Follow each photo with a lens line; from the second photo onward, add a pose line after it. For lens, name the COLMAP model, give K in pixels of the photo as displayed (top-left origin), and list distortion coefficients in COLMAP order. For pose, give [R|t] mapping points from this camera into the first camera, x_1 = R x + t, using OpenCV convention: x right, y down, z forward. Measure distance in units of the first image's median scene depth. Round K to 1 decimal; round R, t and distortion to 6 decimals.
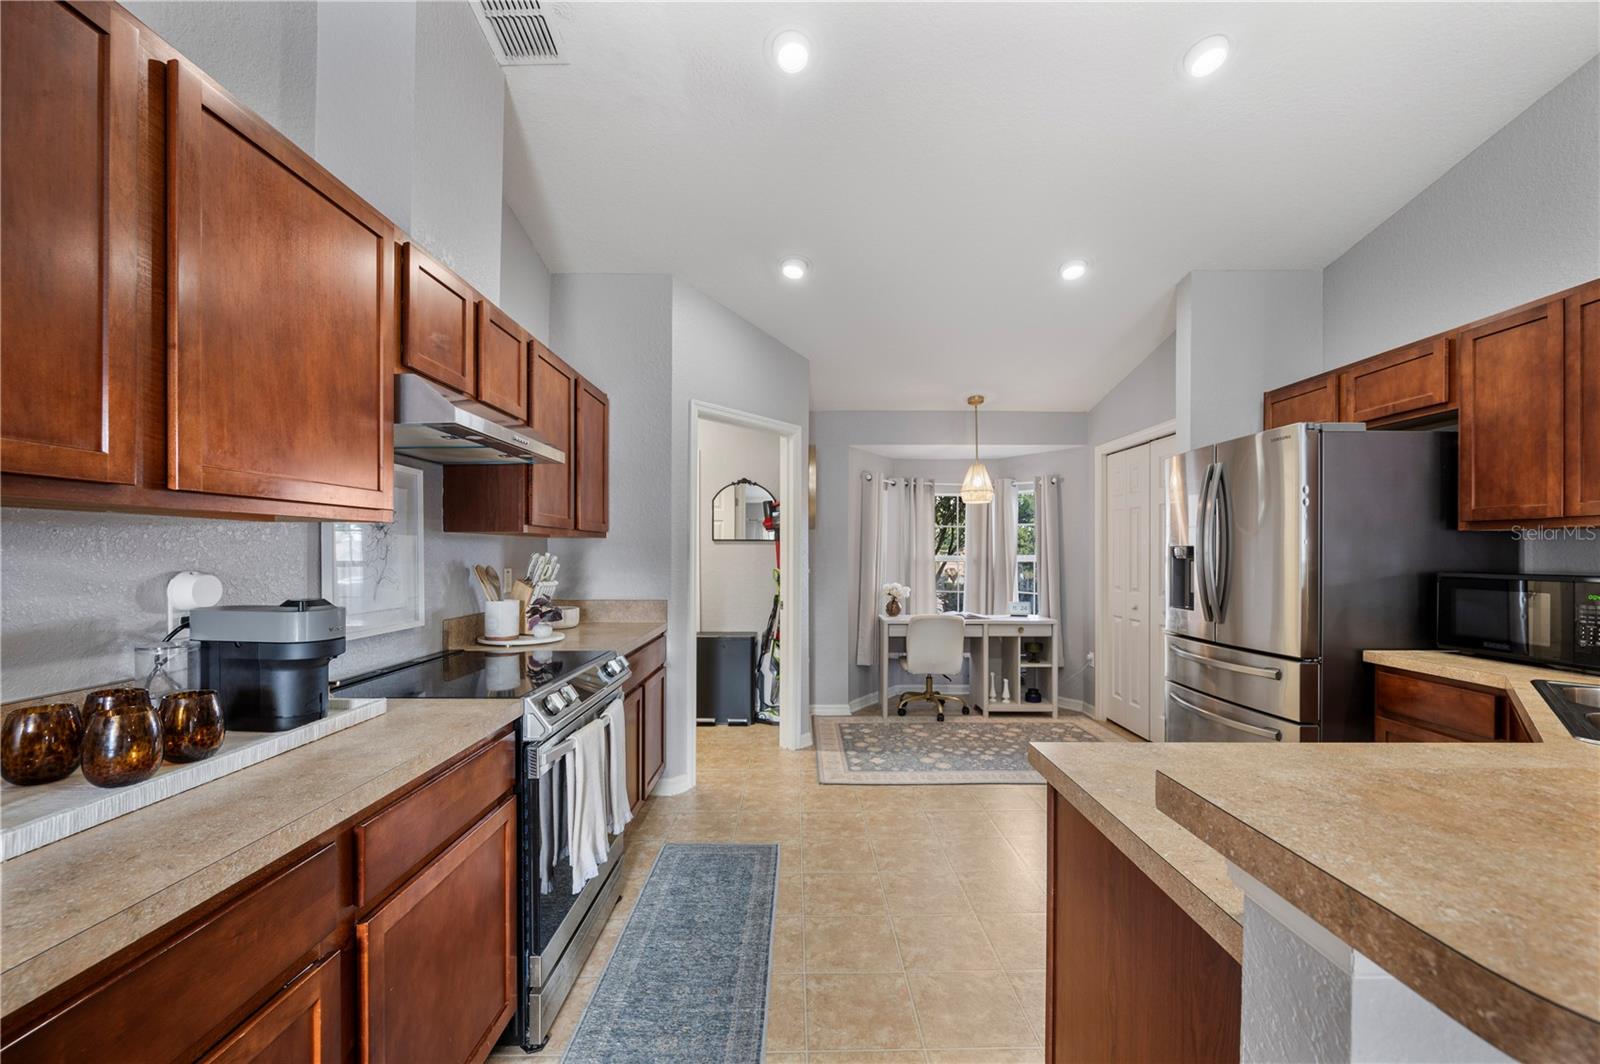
lens RADIAL K [[634.8, 0, 803.6], [0, 634.8, 550.6], [0, 0, 1]] dist [-0.000242, -0.000040]
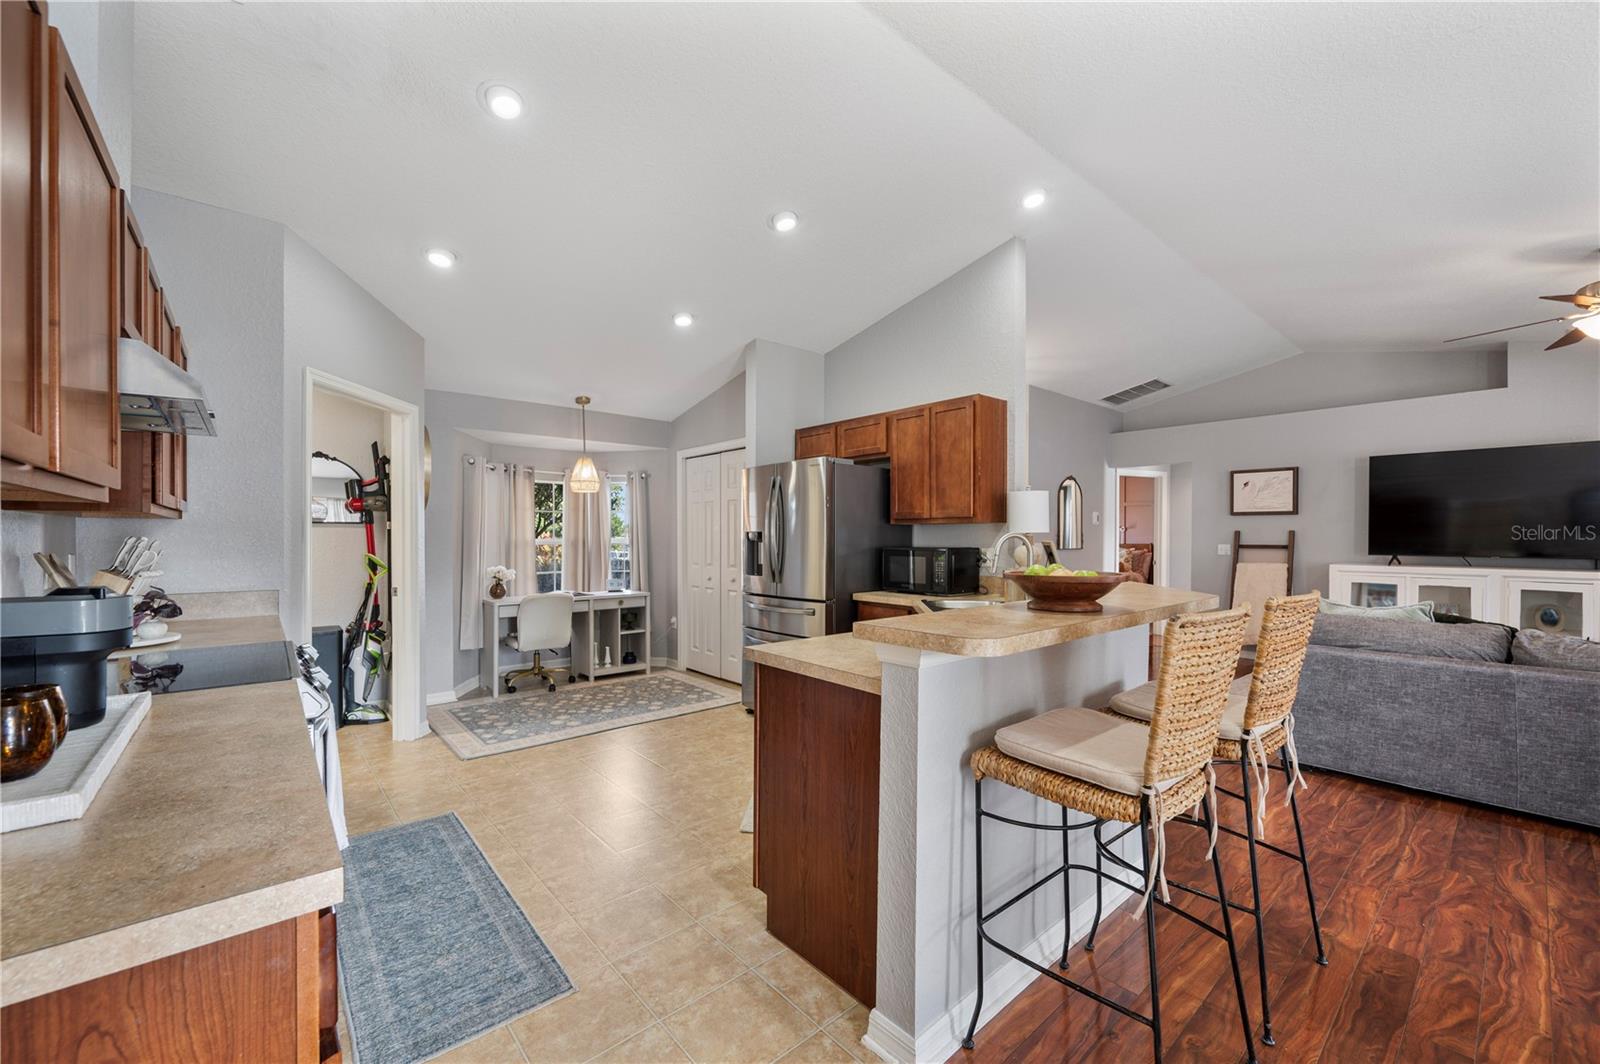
lens RADIAL K [[641.3, 0, 801.3], [0, 641.3, 538.1], [0, 0, 1]] dist [-0.000432, -0.000049]
pose [[0.758661, -0.002045, 0.651482, -0.204600], [-0.001565, 0.999986, 0.004961, 0.000046], [-0.651484, -0.004783, 0.758648, -0.128478]]
